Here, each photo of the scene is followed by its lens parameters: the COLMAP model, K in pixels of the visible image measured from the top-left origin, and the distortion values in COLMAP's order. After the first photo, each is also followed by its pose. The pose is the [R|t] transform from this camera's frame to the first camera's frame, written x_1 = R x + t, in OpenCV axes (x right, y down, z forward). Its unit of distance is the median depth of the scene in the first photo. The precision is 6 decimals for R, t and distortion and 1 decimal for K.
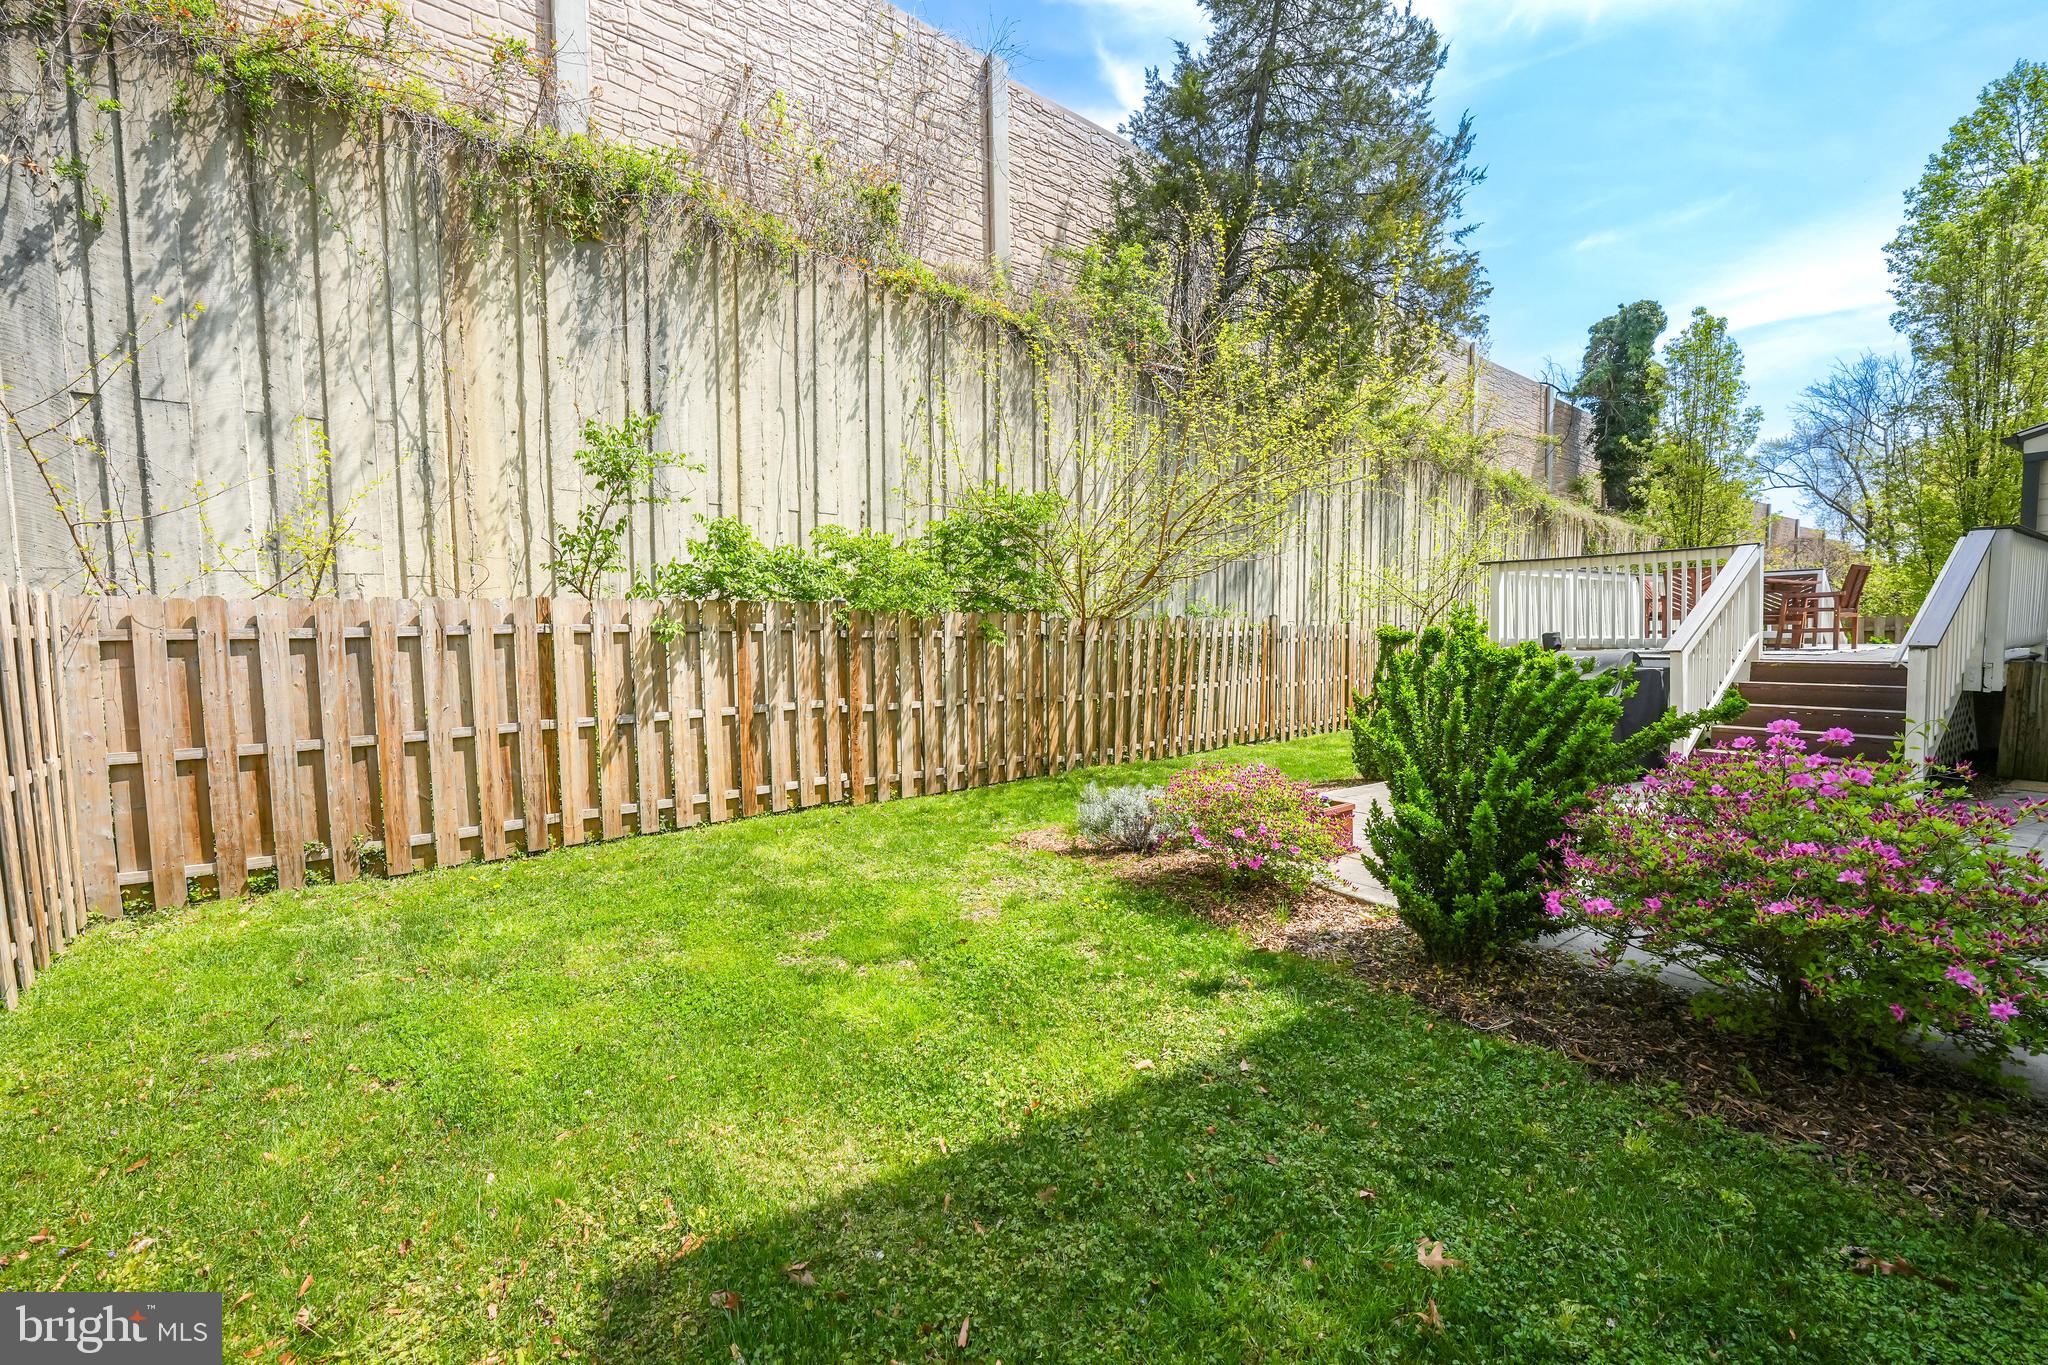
lens RADIAL K [[852.1, 0, 1018.1], [0, 852.1, 681.6], [0, 0, 1]] dist [-0.029446, 0.004553]
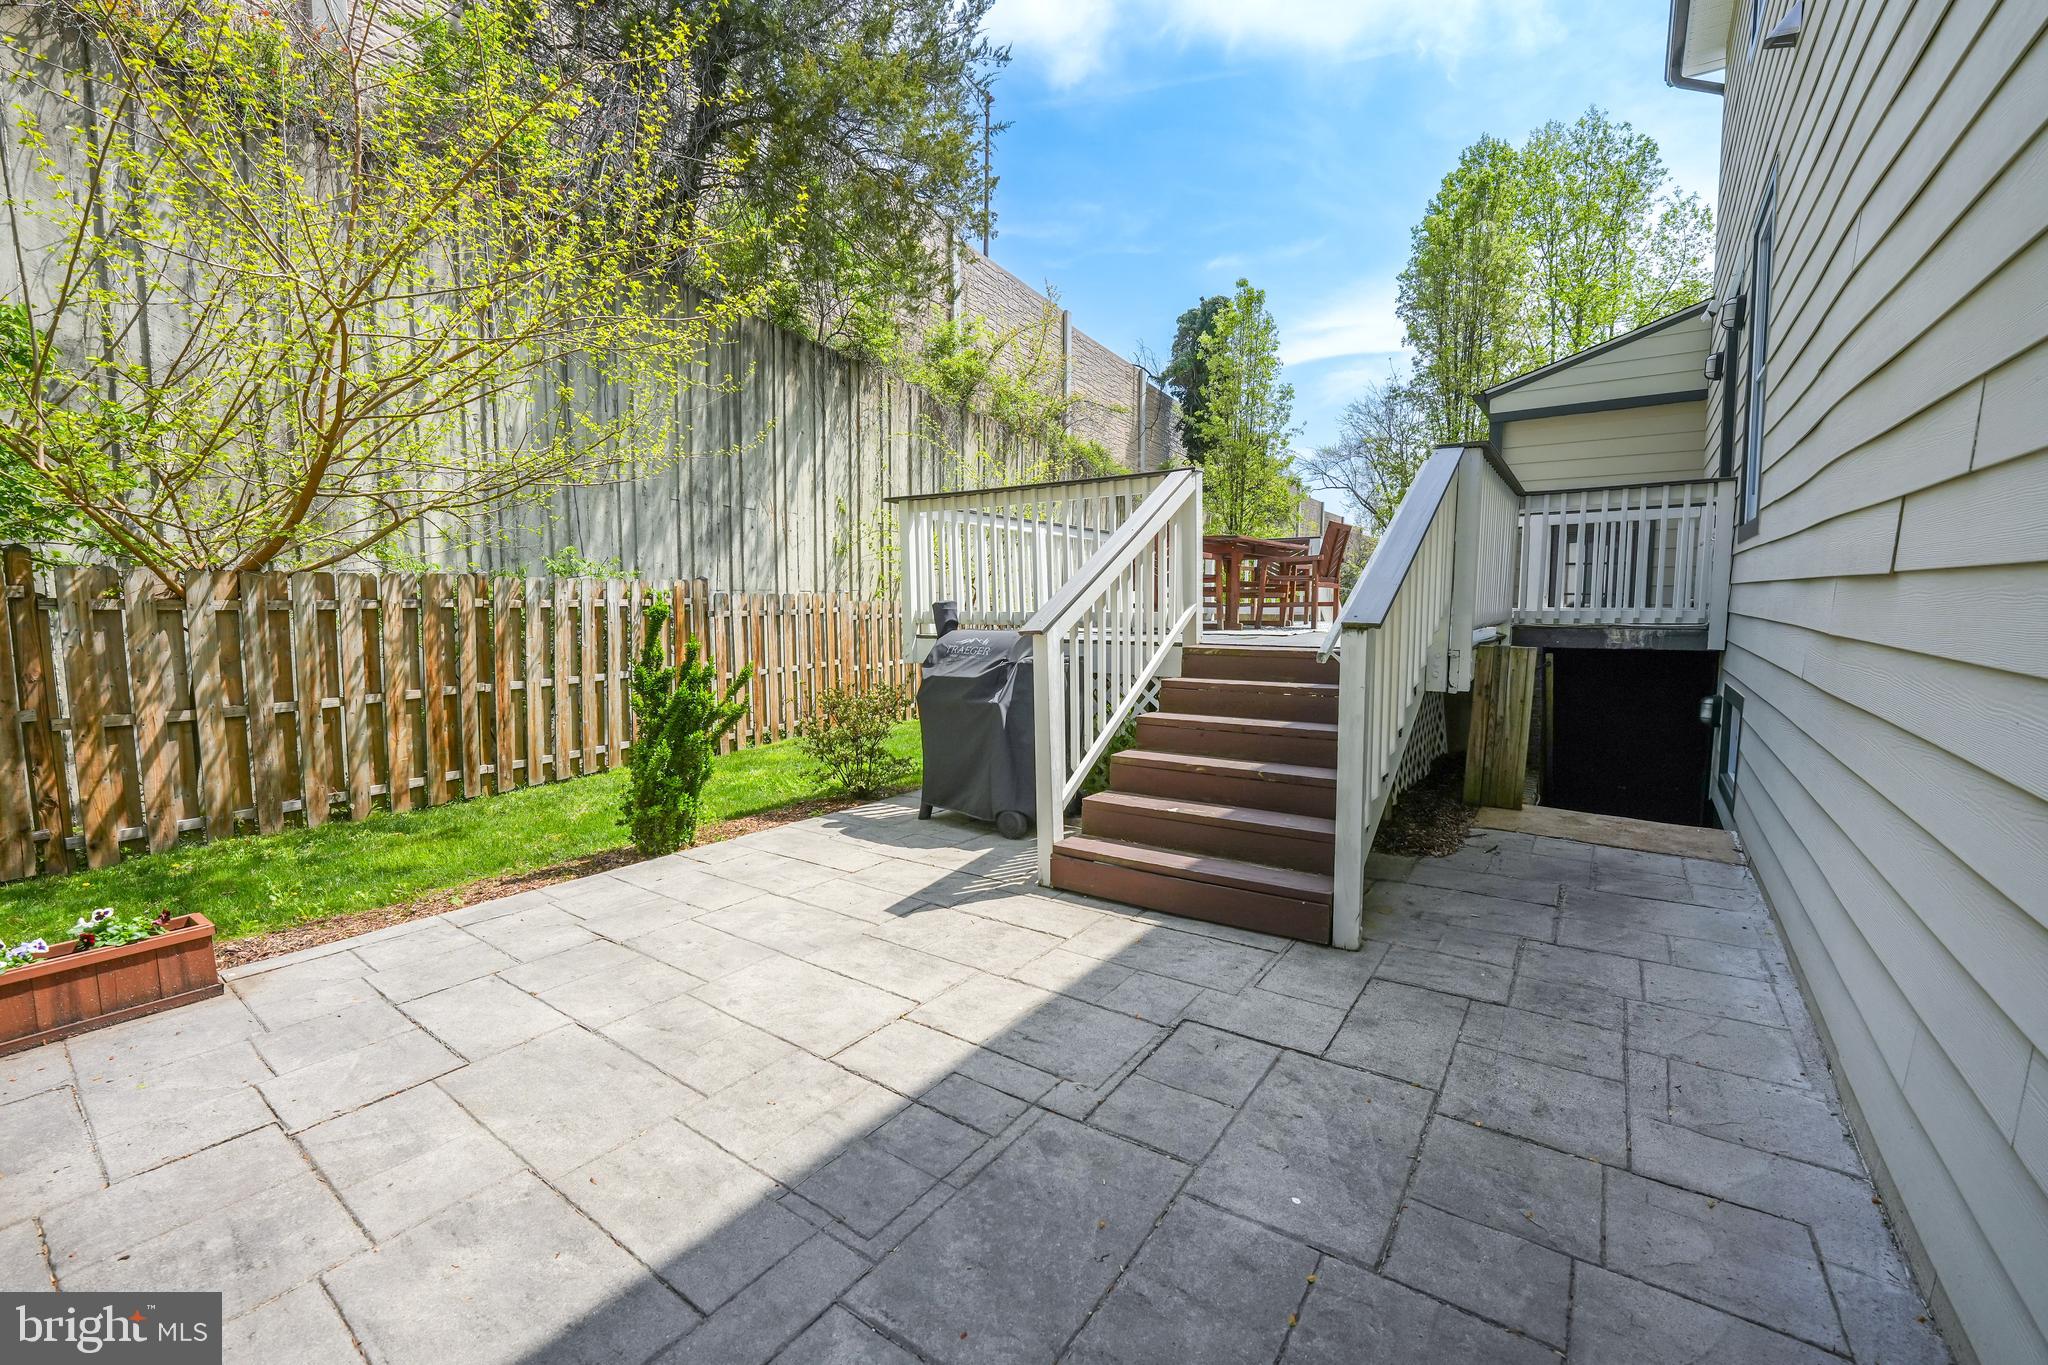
lens RADIAL K [[852.8, 0, 1027.3], [0, 852.8, 680.9], [0, 0, 1]] dist [-0.030111, 0.003886]
pose [[0.925430, -0.020359, 0.378370, 0.341097], [0.010103, 0.999526, 0.029072, -0.012132], [-0.378783, -0.023082, 0.925198, 0.283485]]
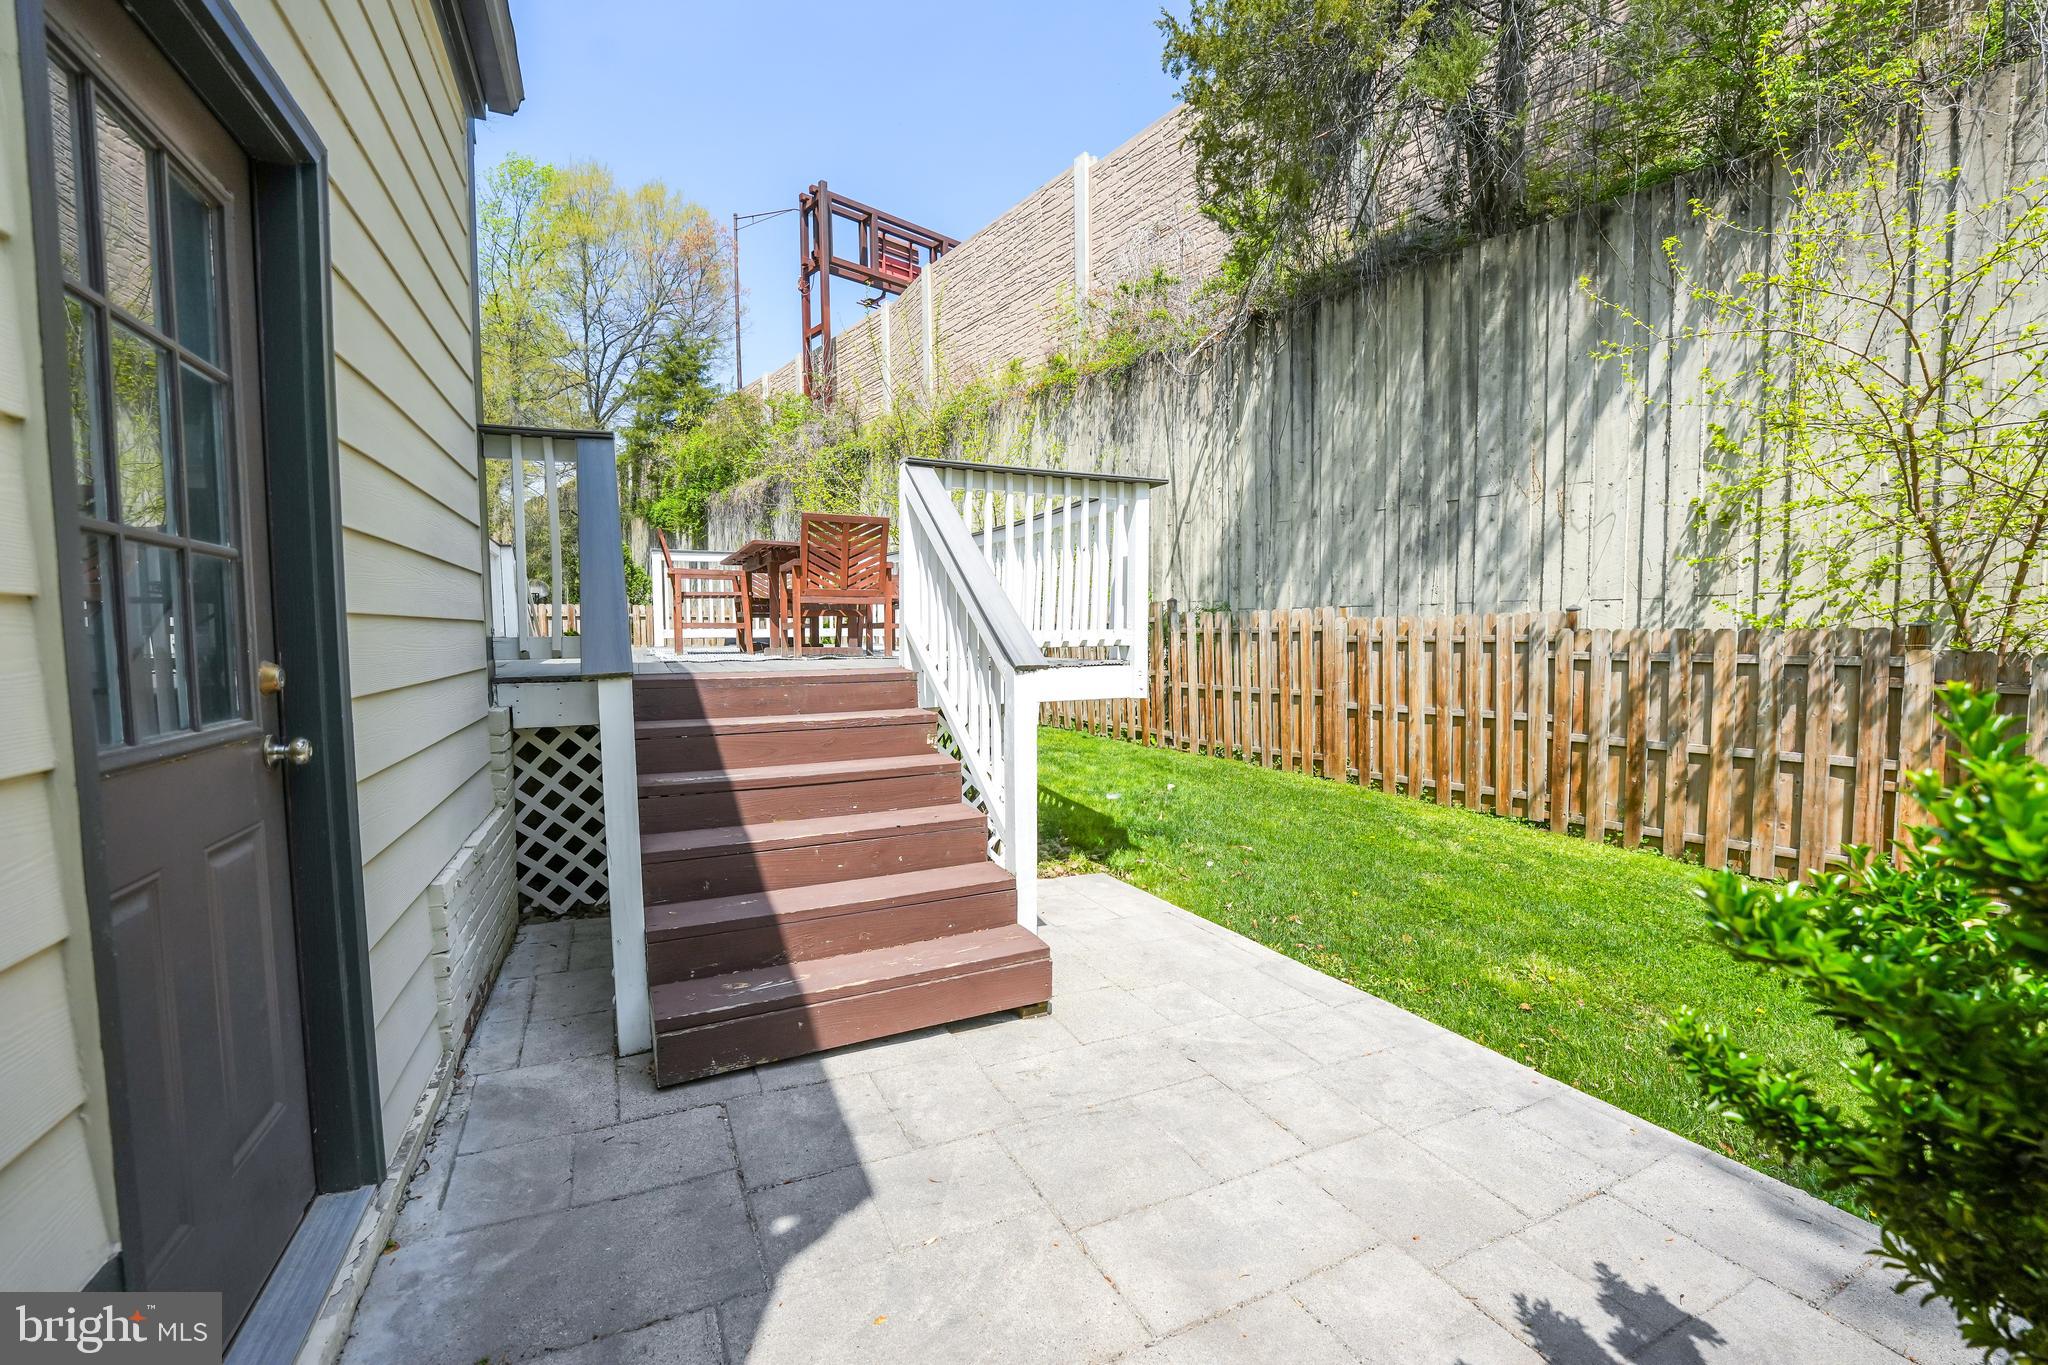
lens RADIAL K [[852.8, 0, 1027.3], [0, 852.8, 680.9], [0, 0, 1]] dist [-0.030111, 0.003886]
pose [[-0.081496, 0.069877, -0.994221, 1.380456], [-0.062595, 0.995211, 0.075078, -0.065705], [0.994706, 0.068352, -0.076731, 1.135415]]
